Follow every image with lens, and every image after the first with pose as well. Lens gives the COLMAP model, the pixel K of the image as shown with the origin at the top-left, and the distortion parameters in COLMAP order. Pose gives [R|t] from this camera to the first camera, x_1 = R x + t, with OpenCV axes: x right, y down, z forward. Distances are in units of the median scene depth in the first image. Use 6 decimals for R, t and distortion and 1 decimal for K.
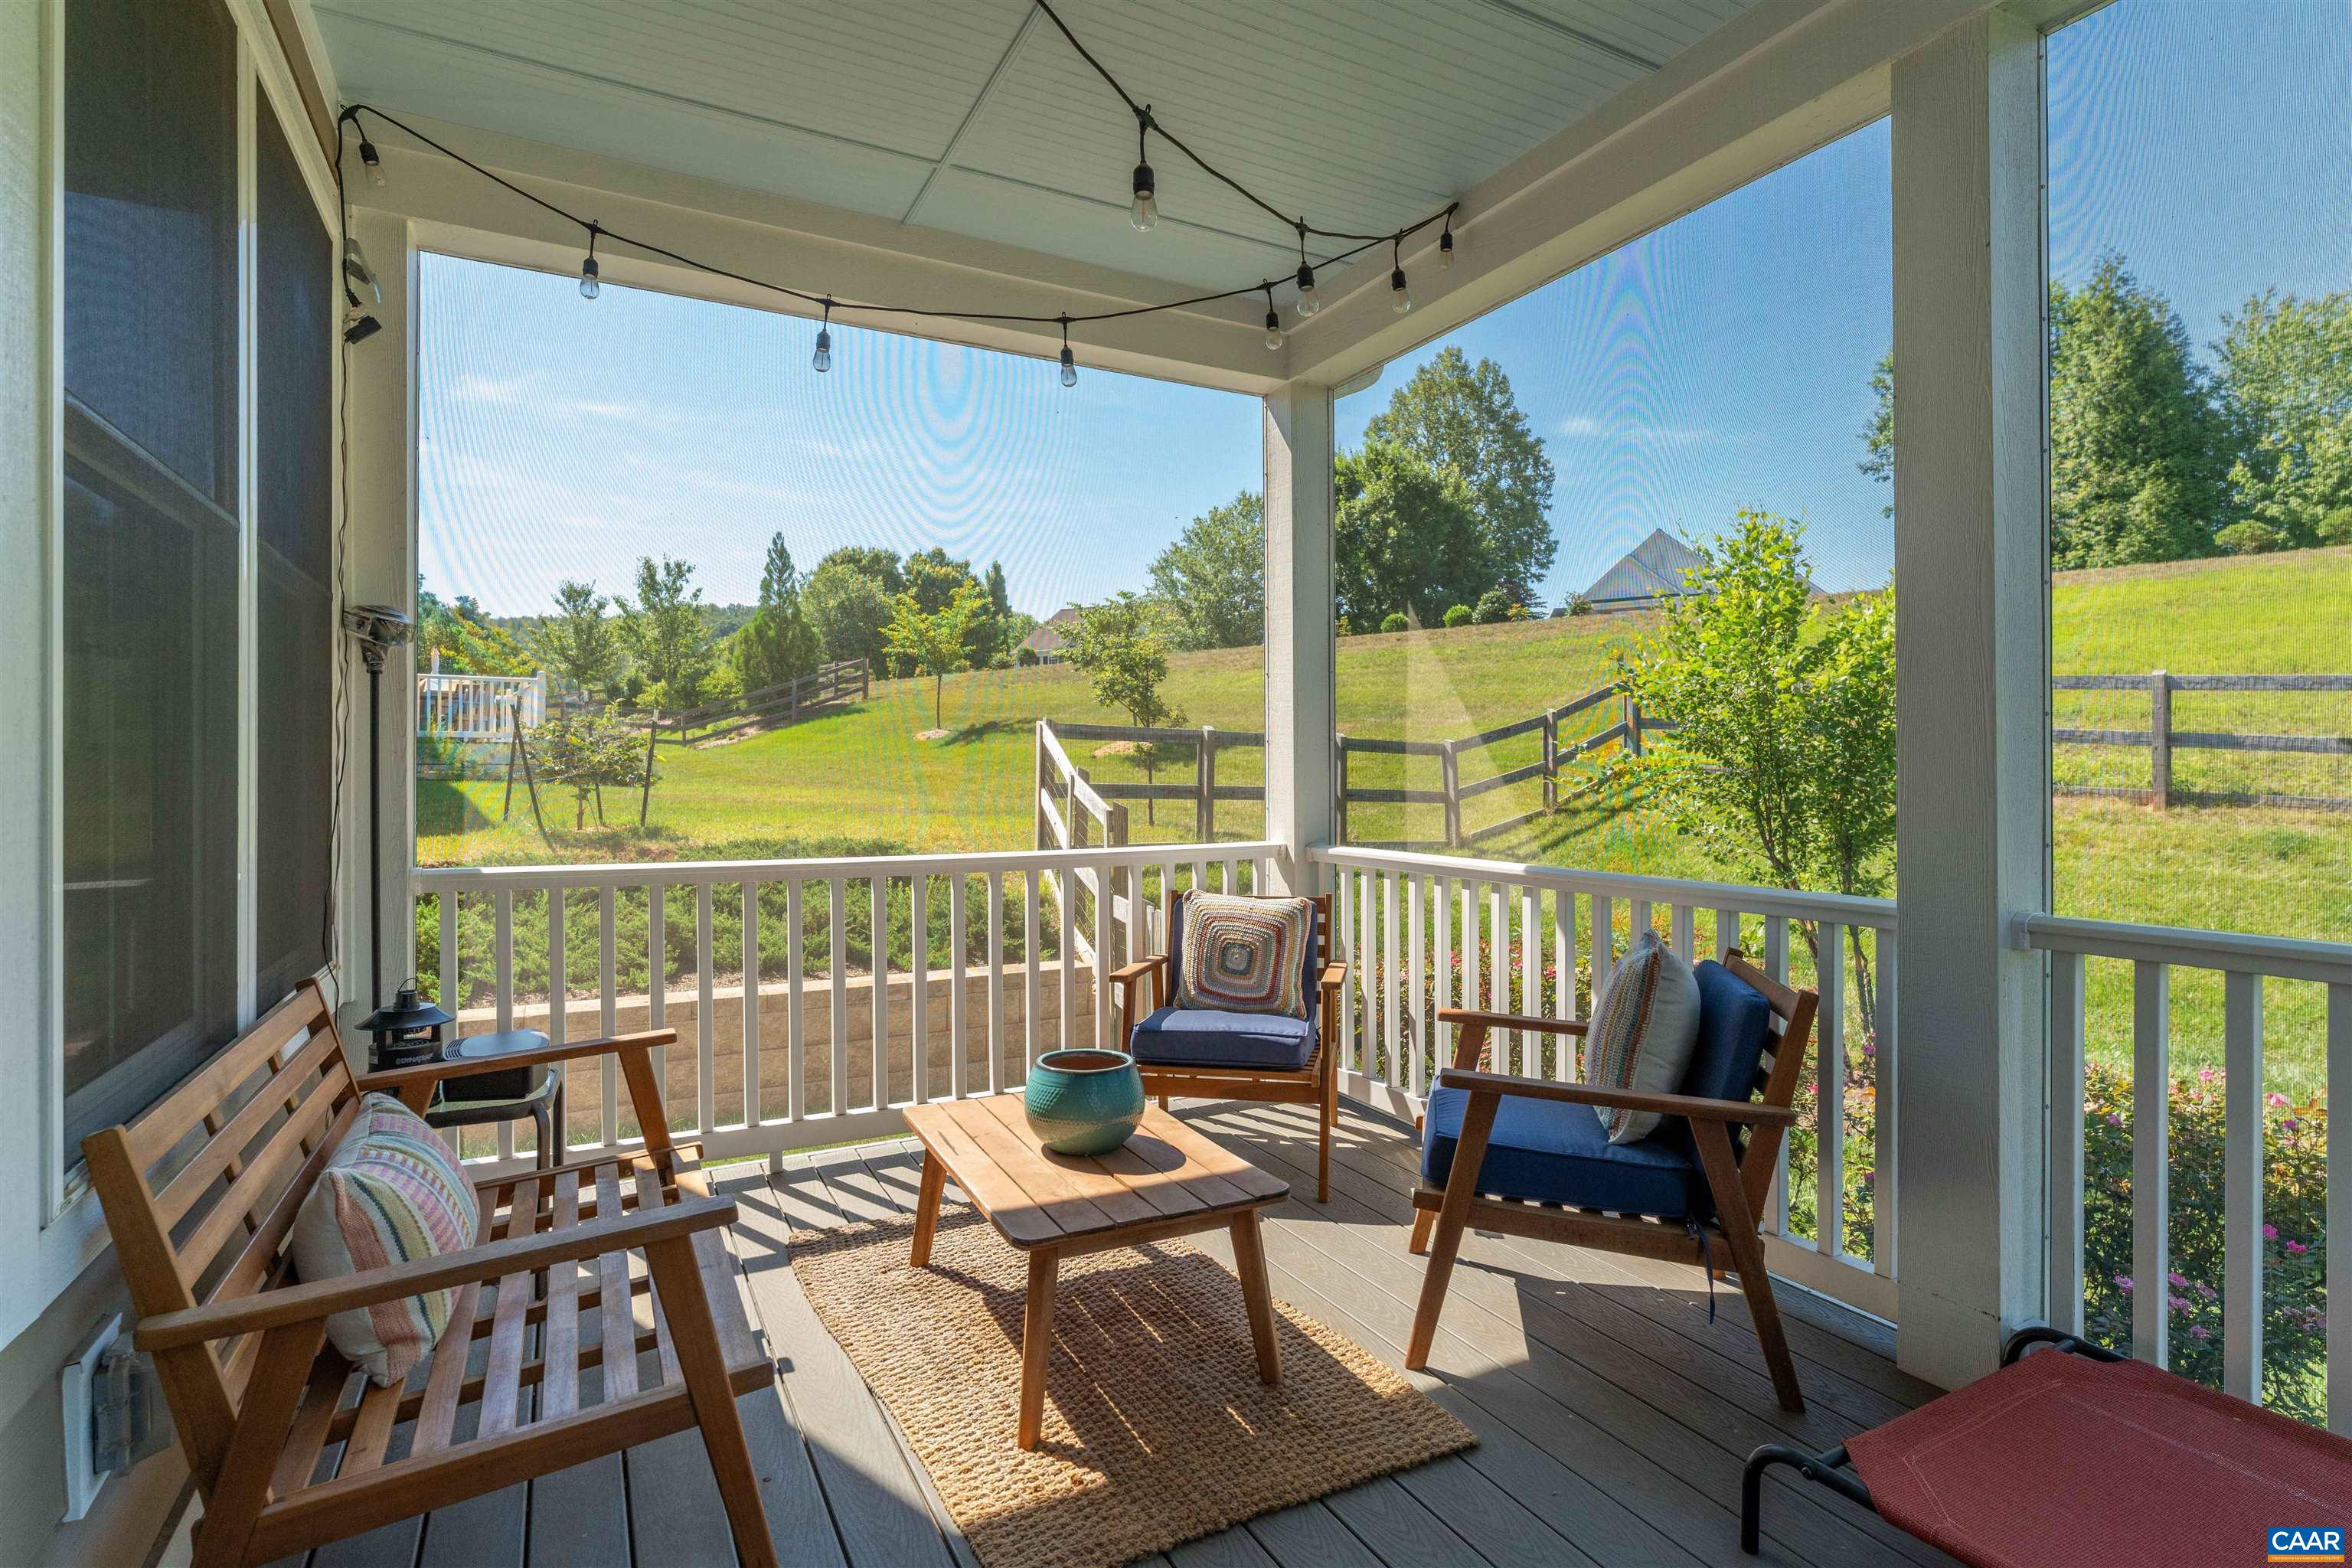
lens RADIAL K [[1147.8, 0, 1166.0], [0, 1147.8, 775.7], [0, 0, 1]] dist [-0.000173, -0.000070]
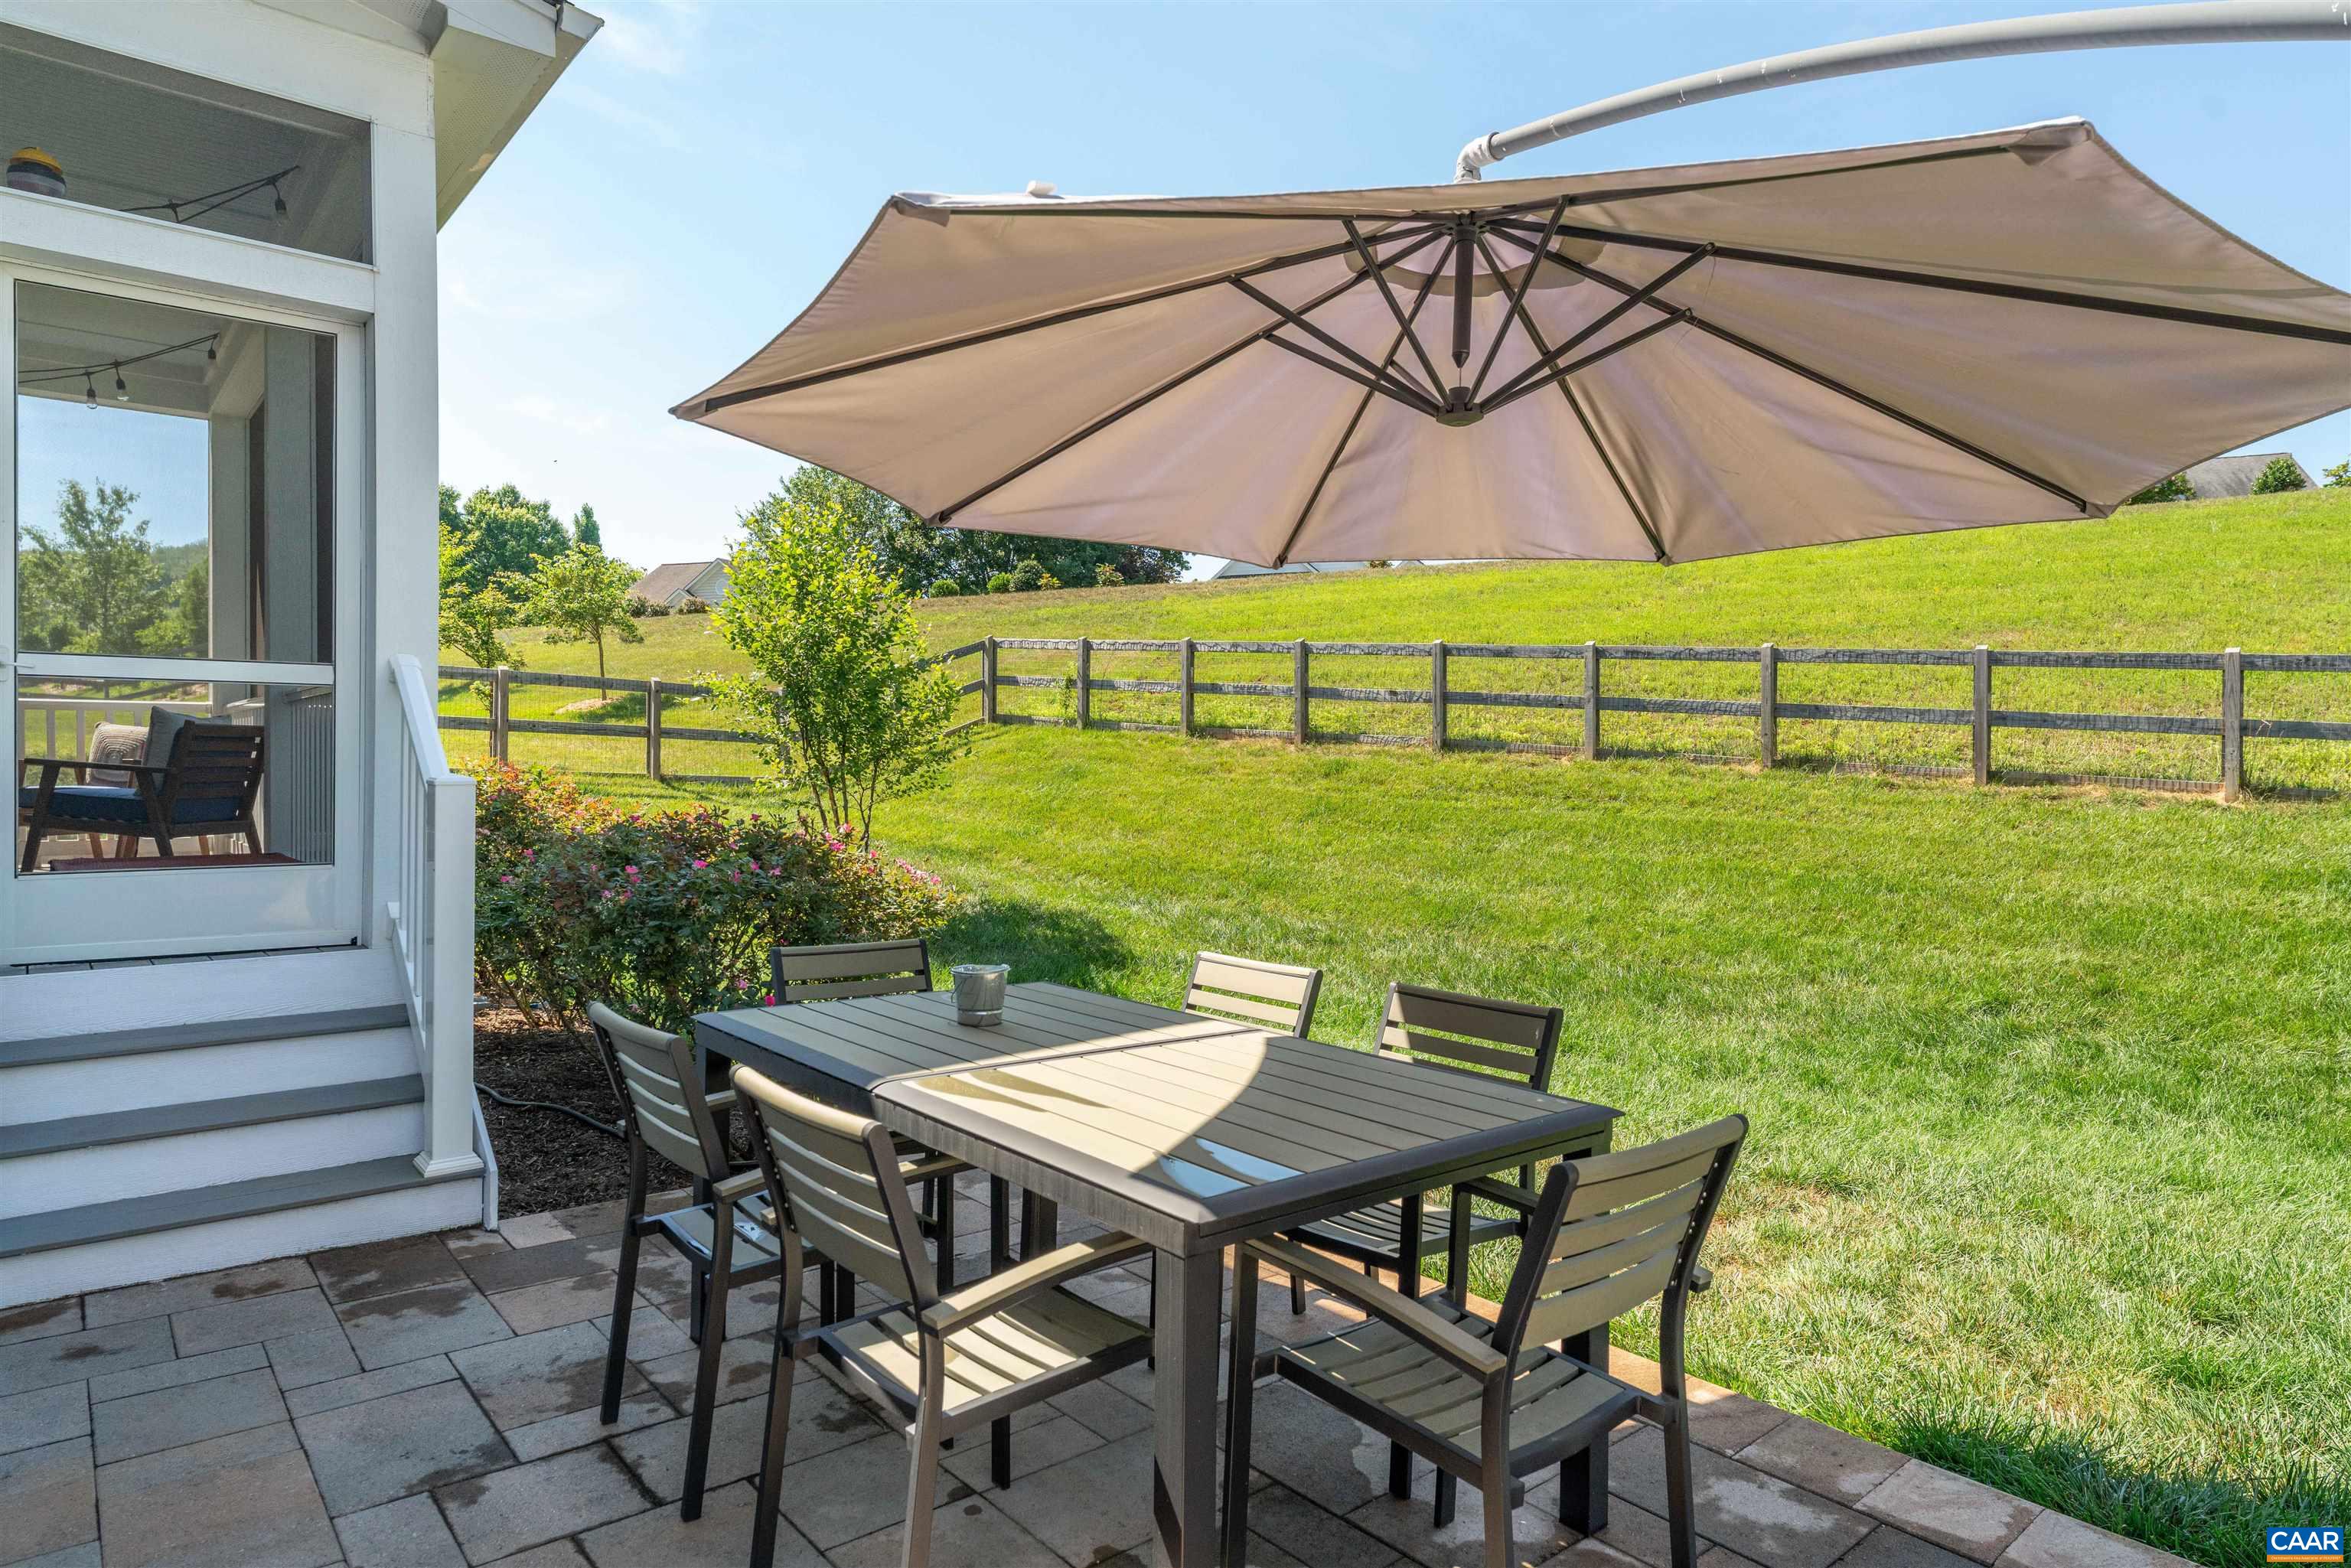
lens RADIAL K [[1346.0, 0, 1175.5], [0, 1346.0, 784.0], [0, 0, 1]] dist [-0.000661, -0.000947]
pose [[0.975368, 0.002544, 0.220570, 0.110272], [-0.004543, 0.999953, 0.008557, 0.016742], [-0.220538, -0.009348, 0.975334, -0.124069]]
